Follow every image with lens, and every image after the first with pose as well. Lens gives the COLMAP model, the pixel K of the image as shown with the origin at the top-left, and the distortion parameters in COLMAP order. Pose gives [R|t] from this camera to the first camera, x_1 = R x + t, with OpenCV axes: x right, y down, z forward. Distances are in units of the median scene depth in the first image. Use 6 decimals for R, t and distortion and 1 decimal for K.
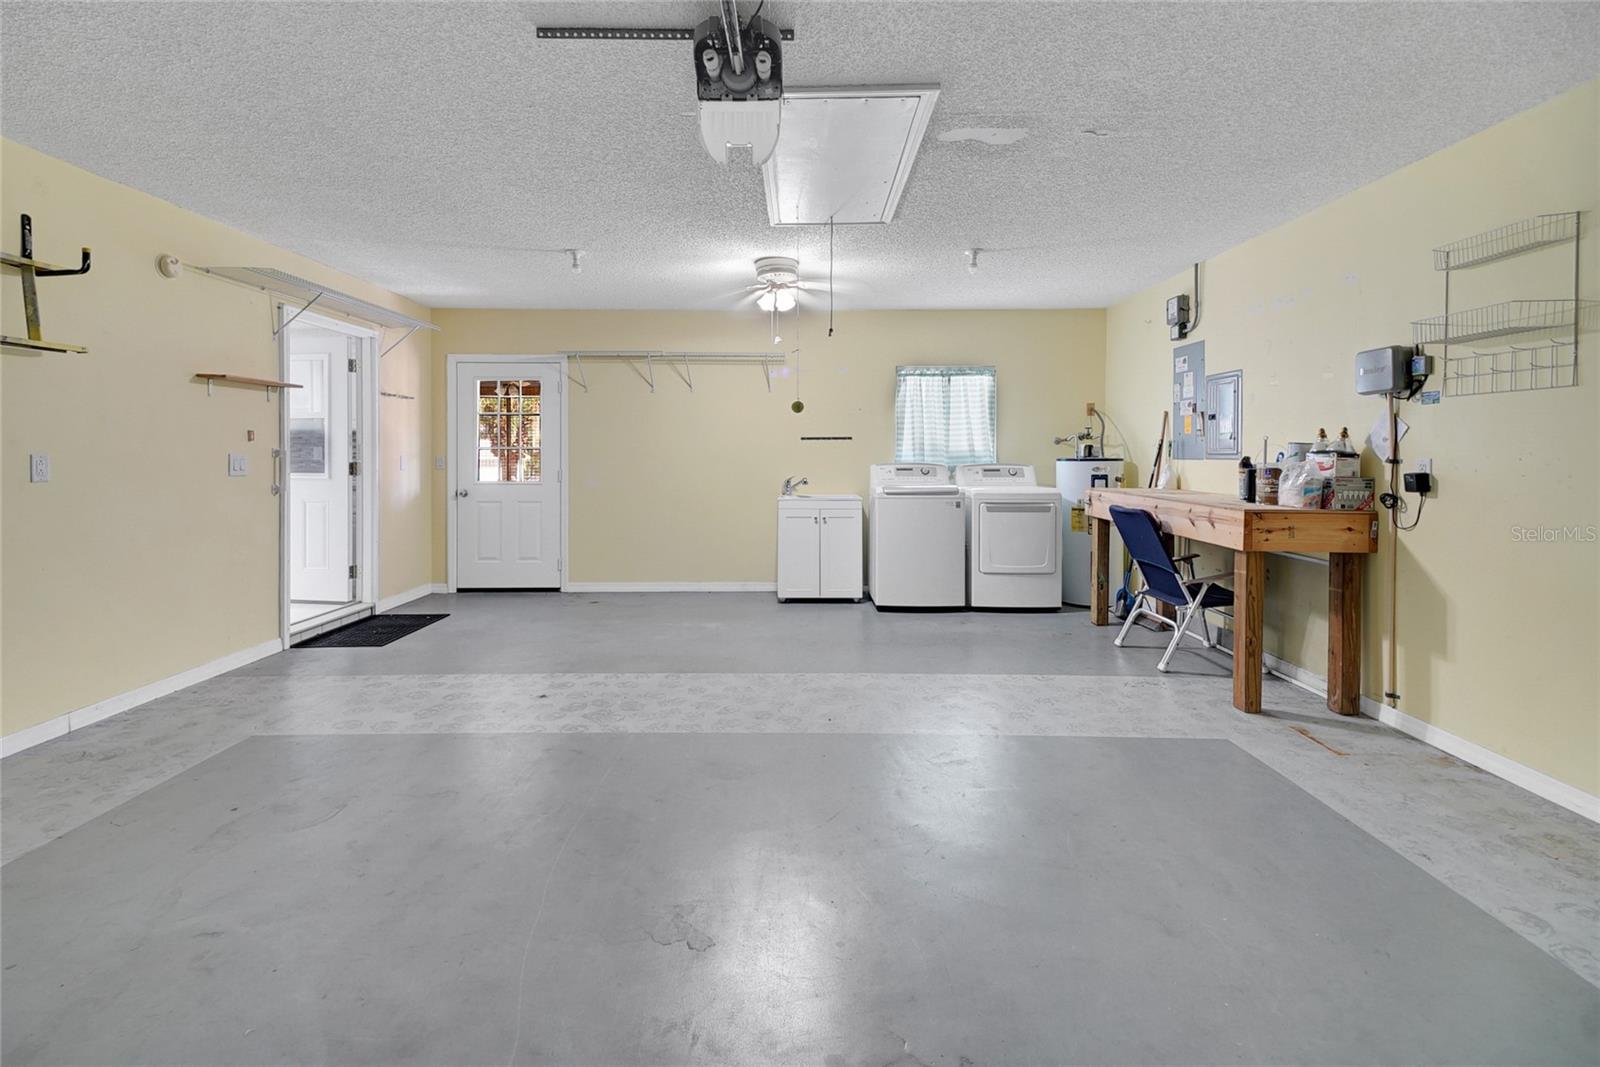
lens RADIAL K [[718.3, 0, 774.7], [0, 718.3, 515.6], [0, 0, 1]] dist [0.048477, -0.021290]
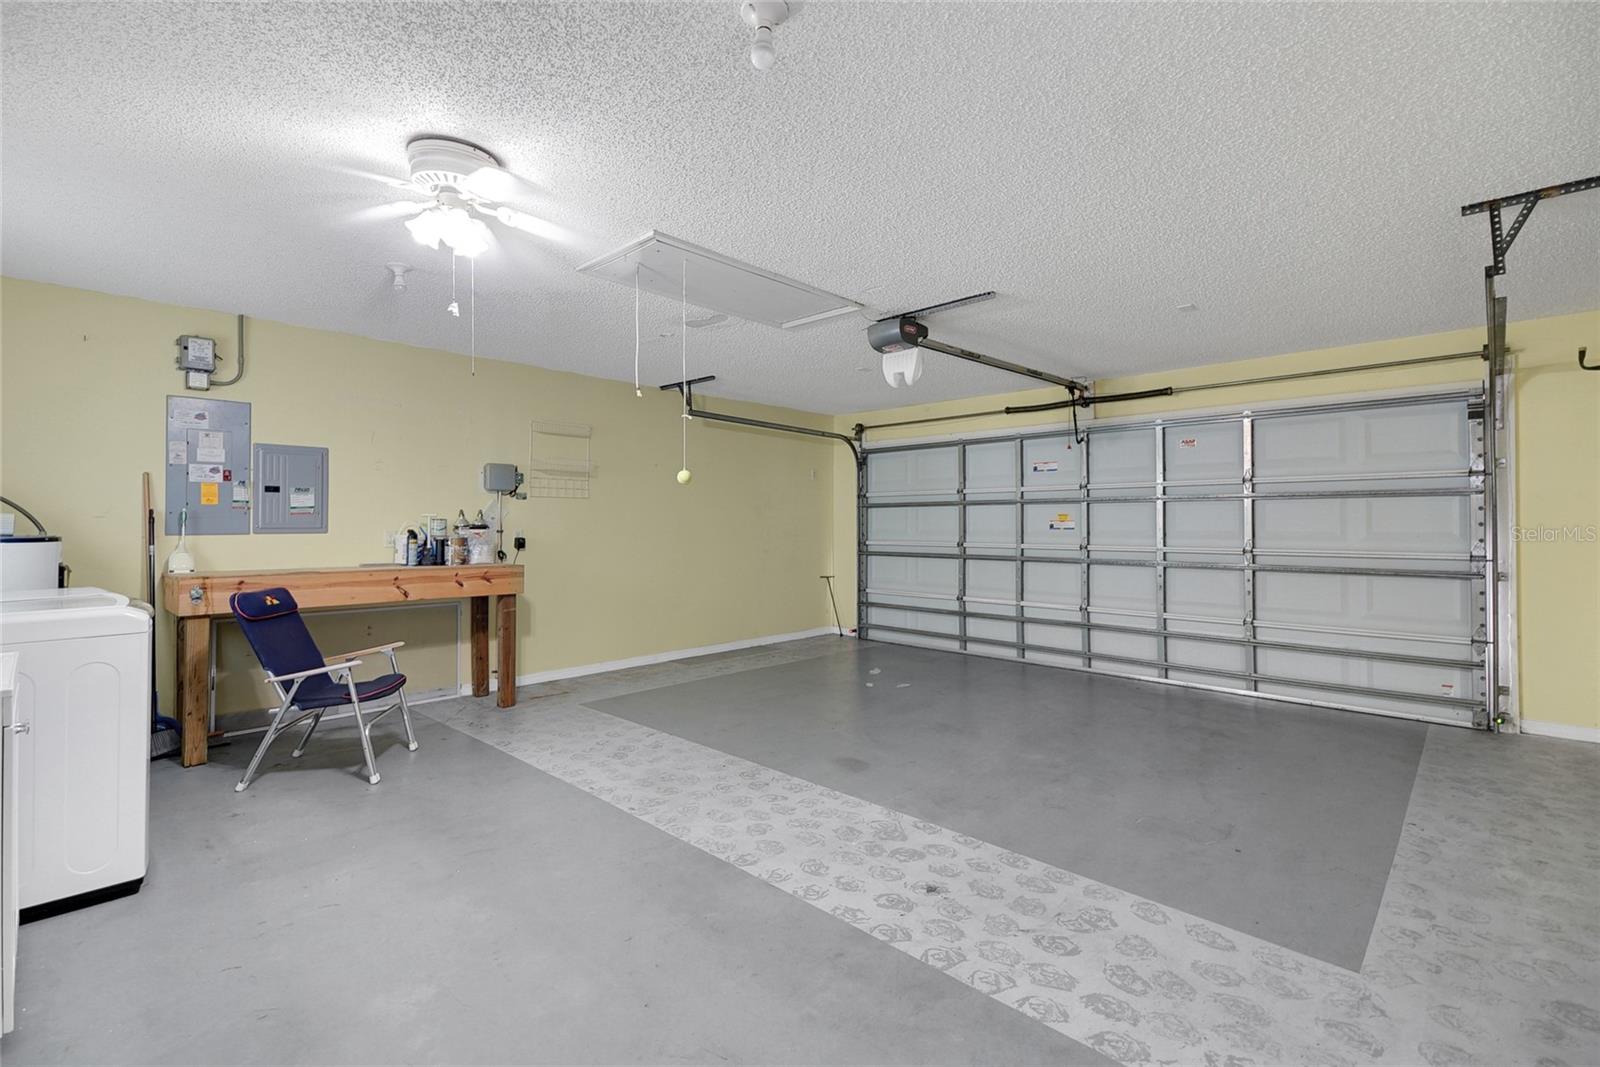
lens RADIAL K [[718.3, 0, 774.7], [0, 718.3, 515.6], [0, 0, 1]] dist [0.048477, -0.021290]
pose [[-0.712213, 0.000705, 0.701963, -0.798969], [0.054124, 0.997078, 0.053913, -0.169556], [-0.699873, 0.076391, -0.710170, 1.781718]]
